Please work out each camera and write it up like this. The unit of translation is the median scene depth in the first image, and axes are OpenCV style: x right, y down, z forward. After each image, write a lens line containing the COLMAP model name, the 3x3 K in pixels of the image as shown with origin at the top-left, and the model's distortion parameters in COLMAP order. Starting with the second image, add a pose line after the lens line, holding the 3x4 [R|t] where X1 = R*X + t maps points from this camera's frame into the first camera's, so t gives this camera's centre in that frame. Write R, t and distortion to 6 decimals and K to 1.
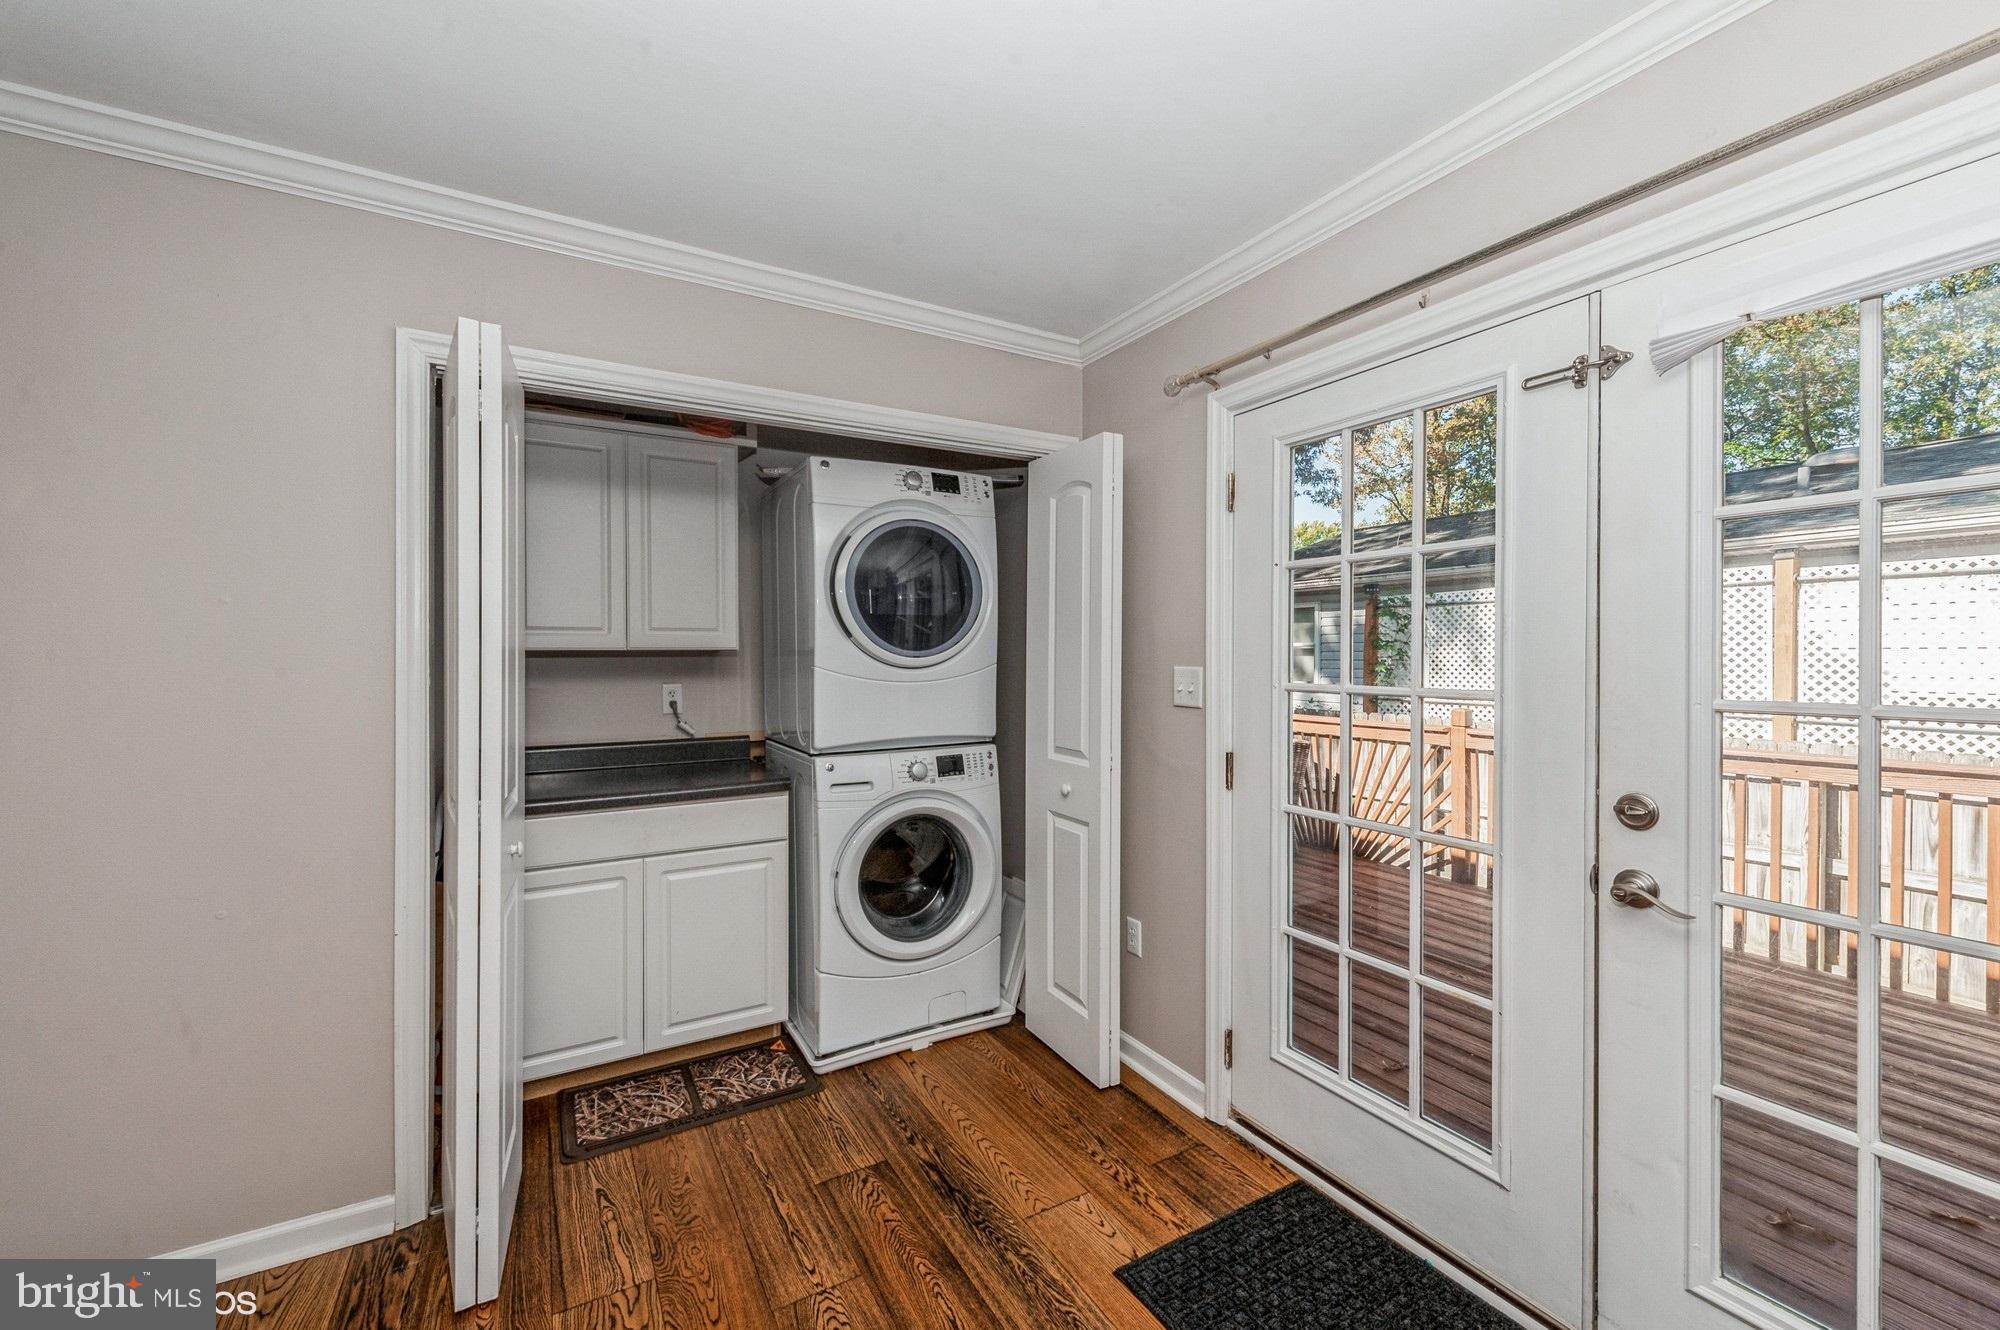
lens RADIAL K [[825.3, 0, 1000.4], [0, 825.3, 650.6], [0, 0, 1]] dist [0.014993, -0.000048]
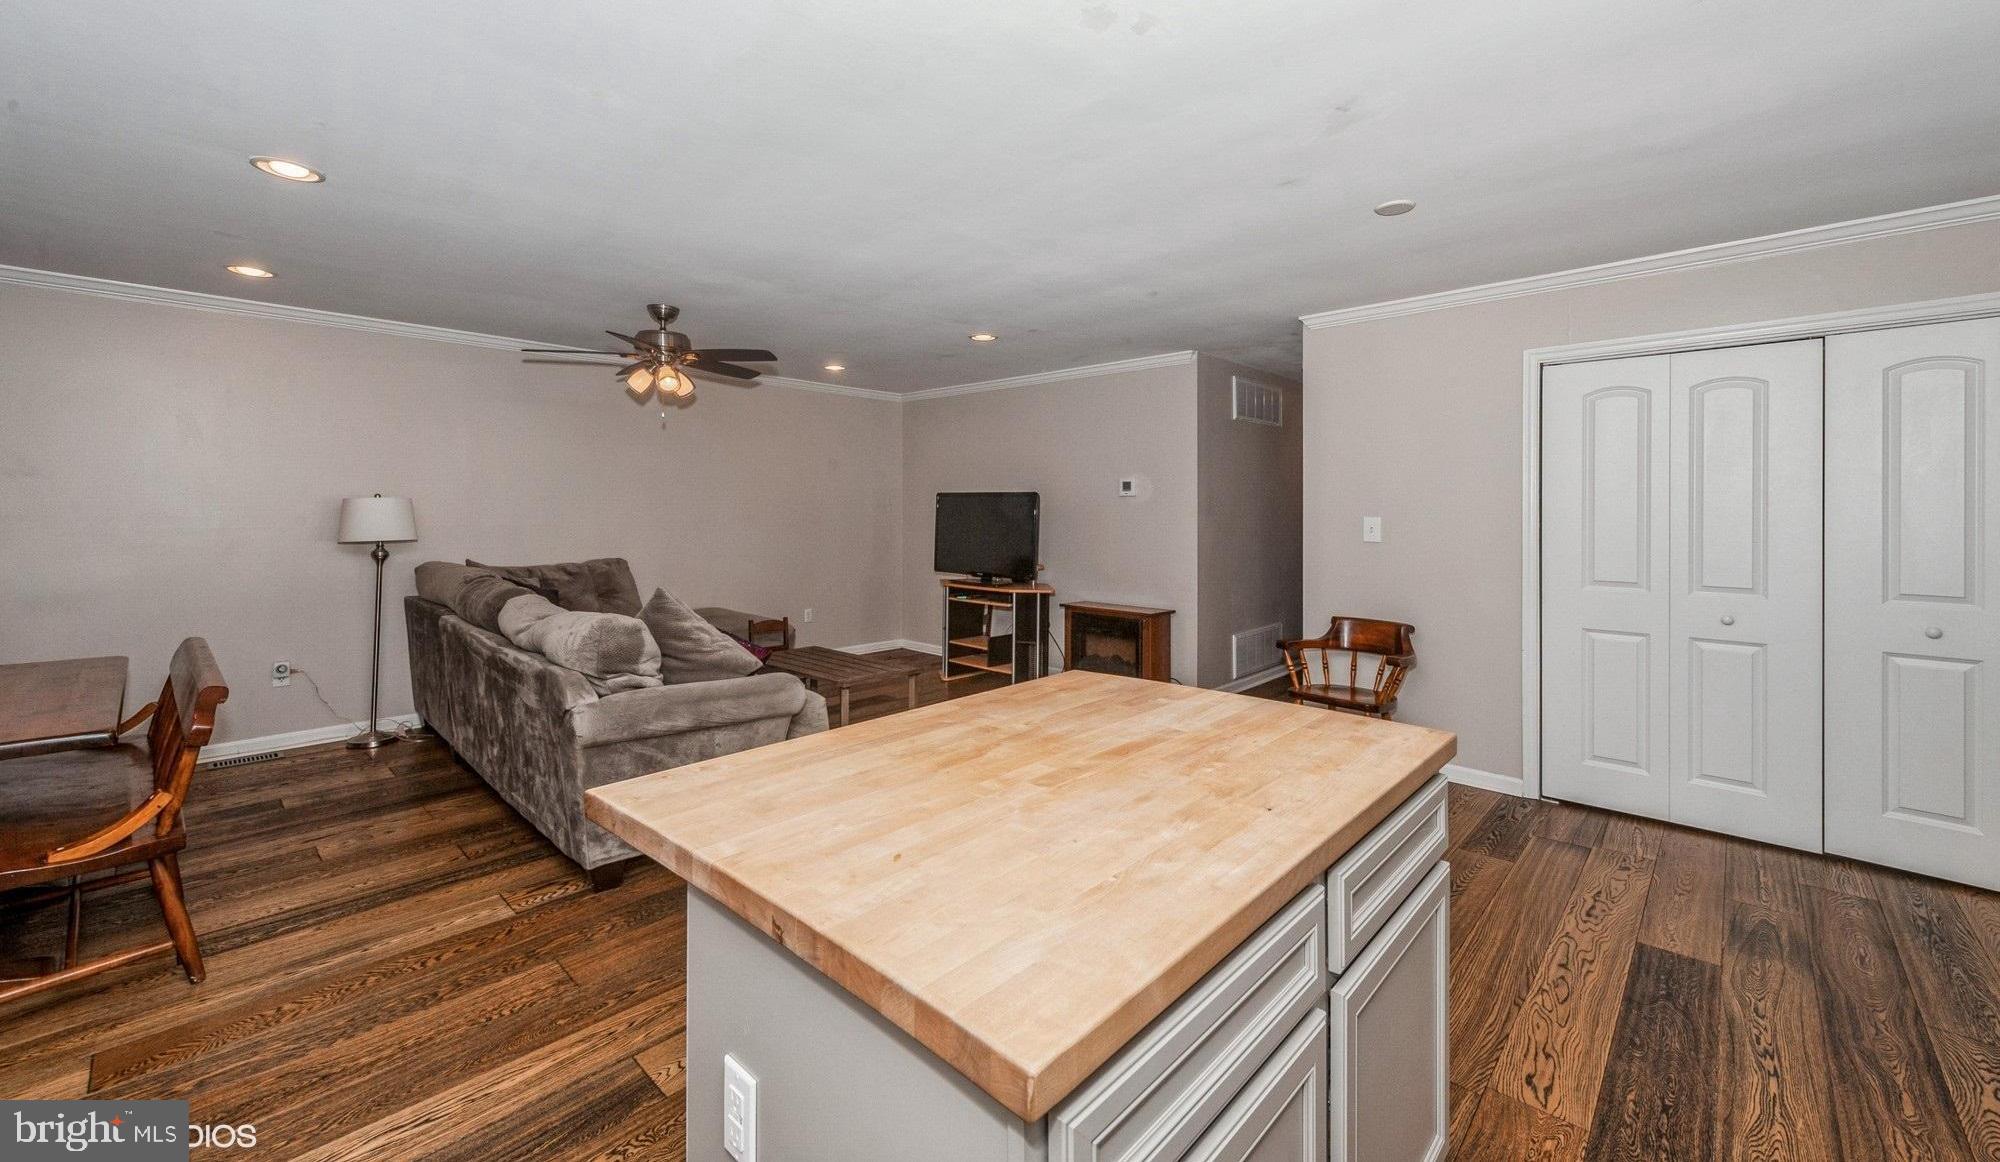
lens RADIAL K [[790.4, 0, 1004.0], [0, 790.4, 500.6], [0, 0, 1]] dist [0.003305, 0.000218]
pose [[0.305295, -0.010958, -0.952195, 0.814412], [-0.006978, 0.999881, -0.013744, 0.016475], [0.952232, 0.010840, 0.305182, -0.886123]]
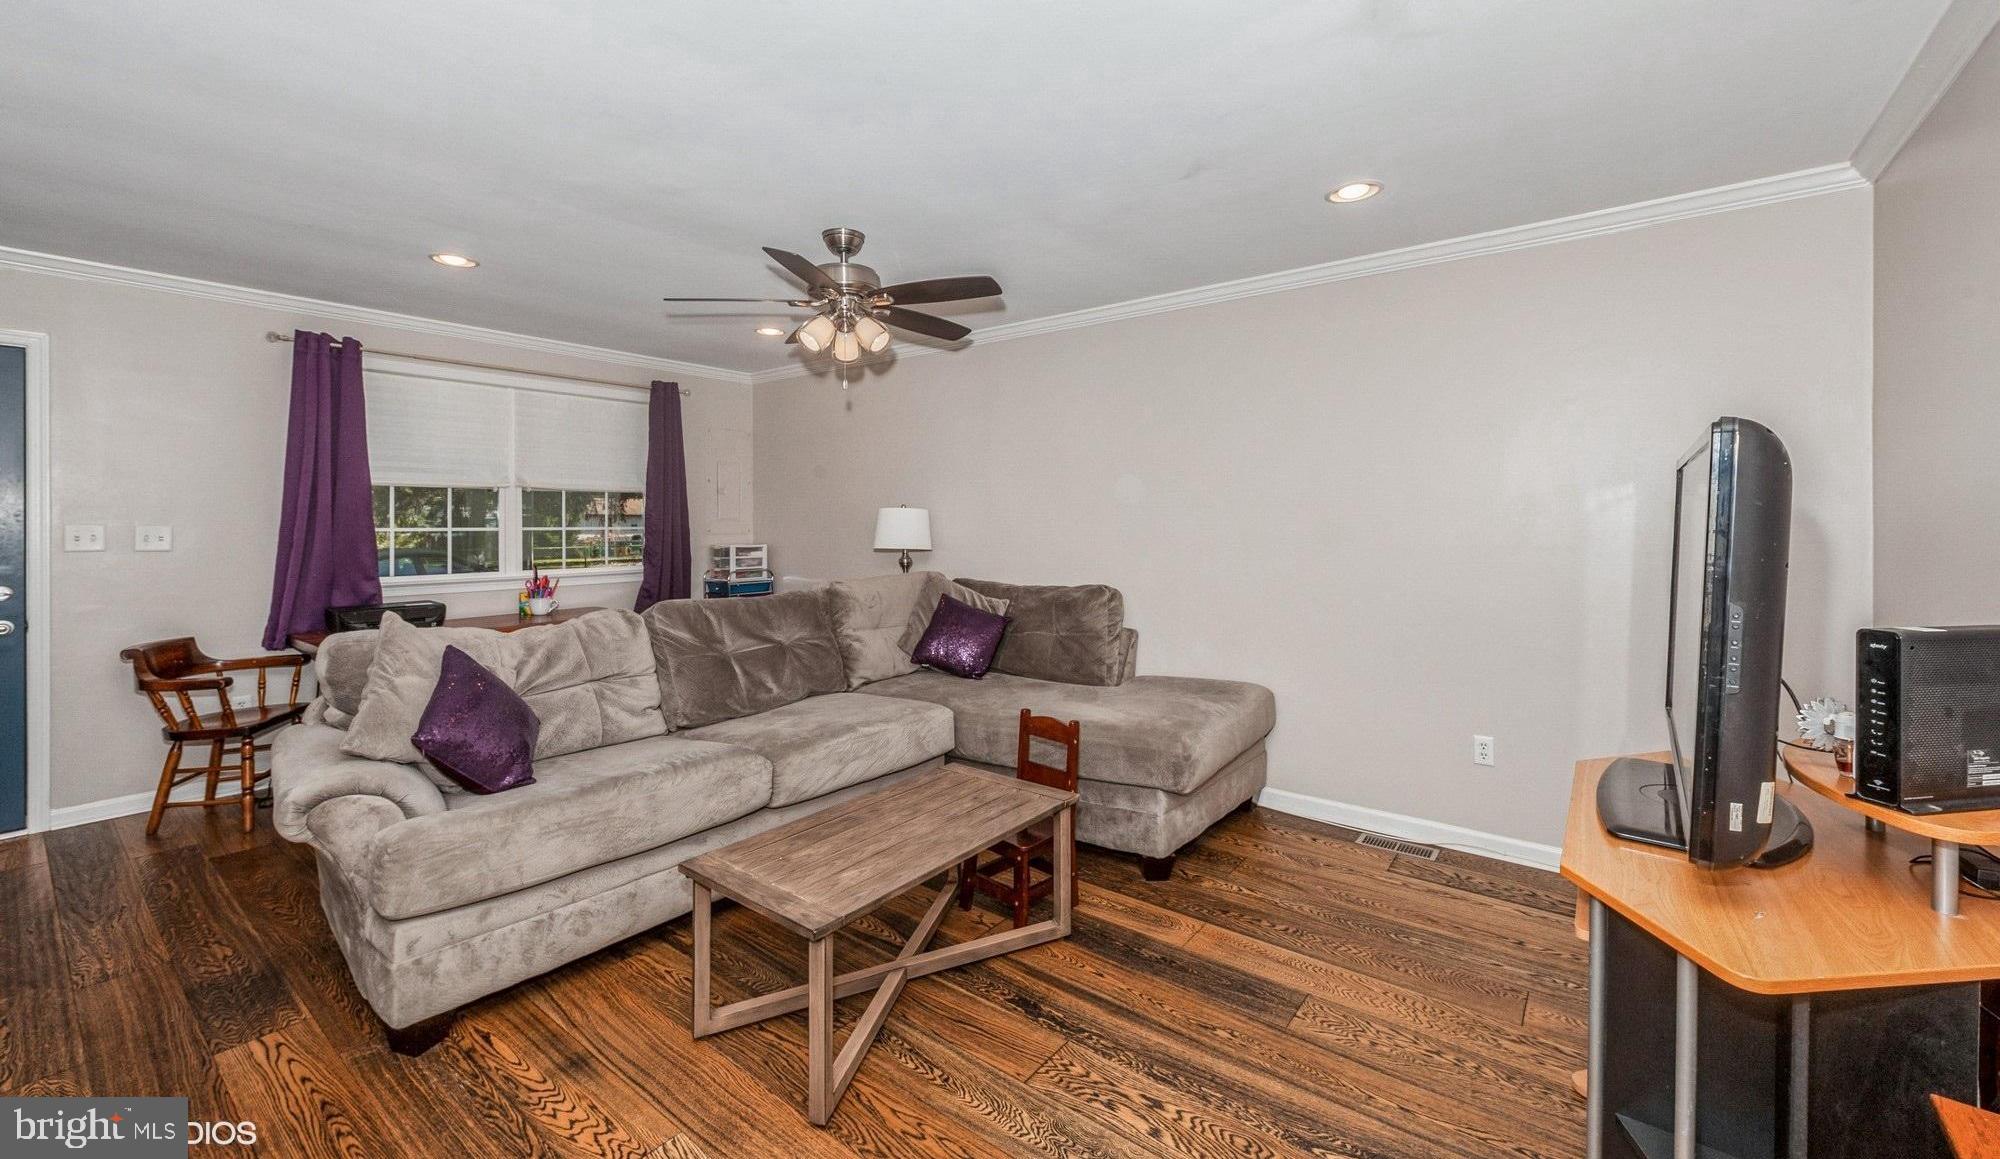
lens RADIAL K [[785.2, 0, 995.3], [0, 785.2, 522.4], [0, 0, 1]] dist [-0.000232, -0.000172]
pose [[-0.920391, -0.001130, -0.390998, -1.513862], [-0.003903, 0.999973, 0.006296, 0.014325], [0.390980, 0.007321, -0.920370, 0.622687]]
